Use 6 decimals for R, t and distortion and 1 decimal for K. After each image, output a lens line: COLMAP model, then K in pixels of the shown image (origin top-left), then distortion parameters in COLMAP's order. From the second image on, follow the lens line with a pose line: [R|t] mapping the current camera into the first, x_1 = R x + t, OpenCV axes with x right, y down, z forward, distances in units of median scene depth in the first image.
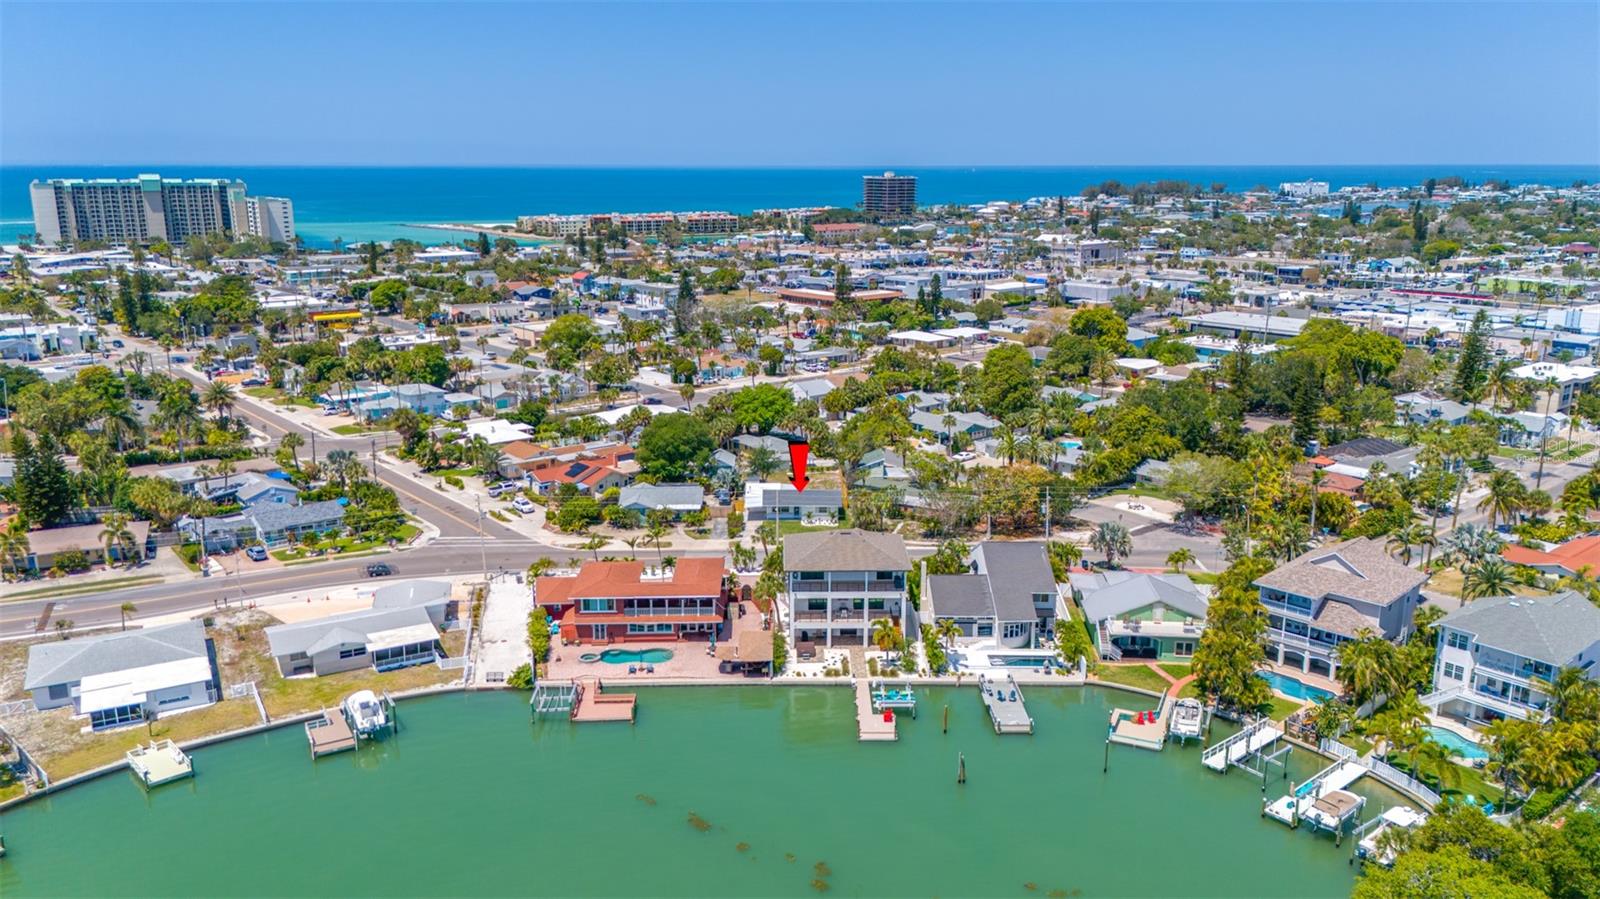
lens RADIAL K [[1191.3, 0, 800.0], [0, 1191.3, 449.5], [0, 0, 1]] dist [0.069545, -0.081399]
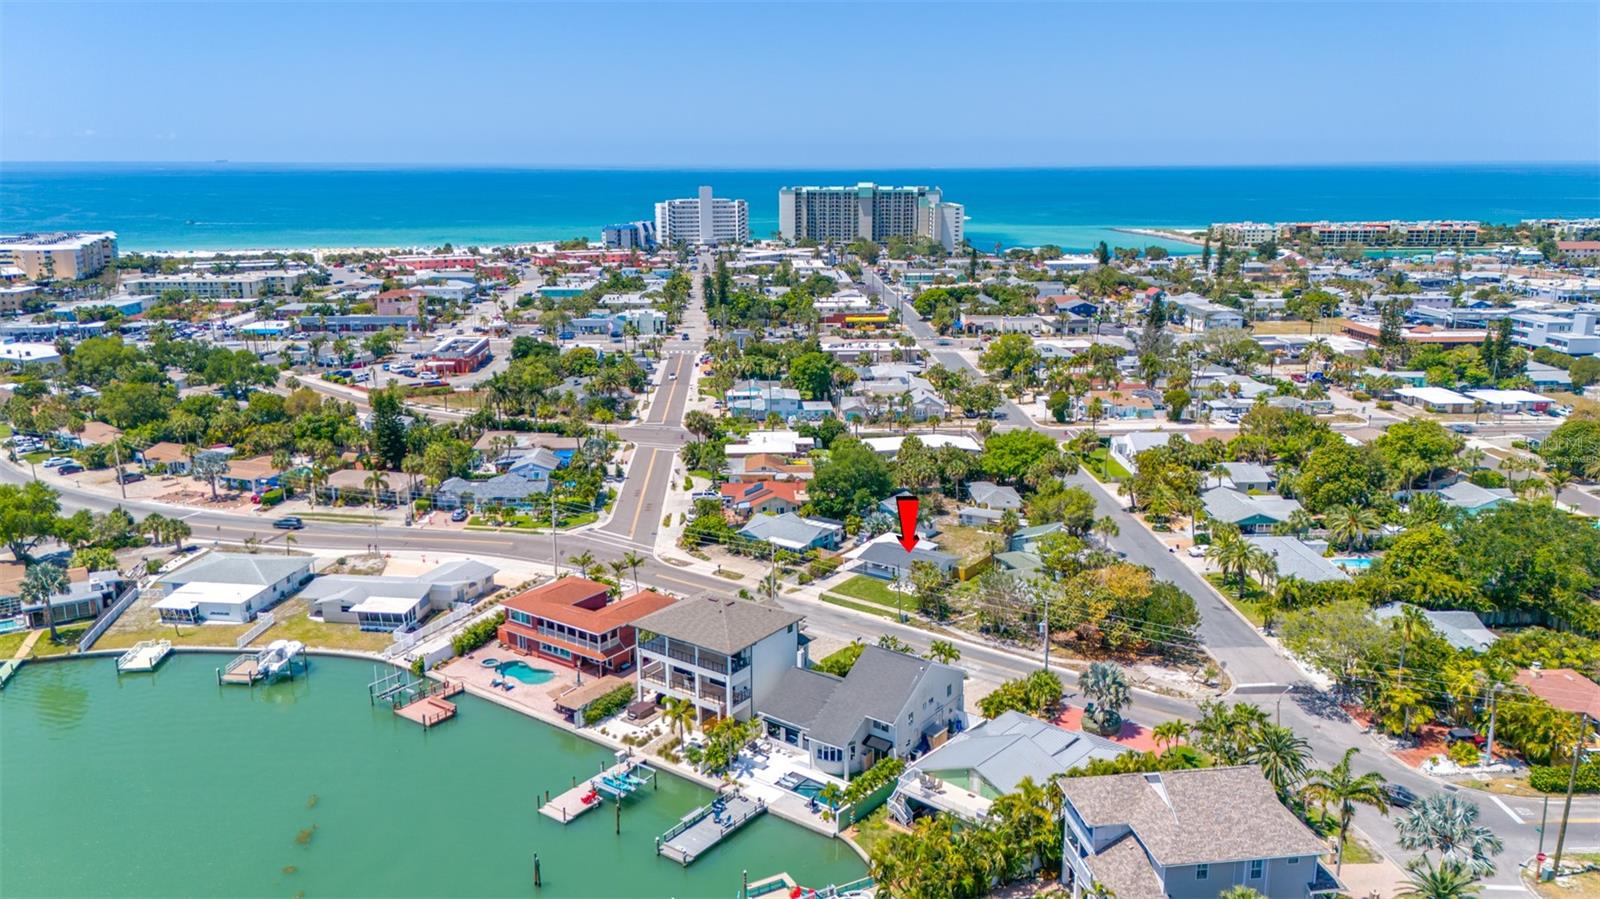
lens RADIAL K [[1191.3, 0, 800.0], [0, 1191.3, 449.5], [0, 0, 1]] dist [0.069545, -0.081399]
pose [[0.789720, 0.138581, -0.597610, 0.266748], [-0.137979, 0.989316, 0.047080, -0.041946], [0.597749, 0.045277, 0.800403, 0.120848]]
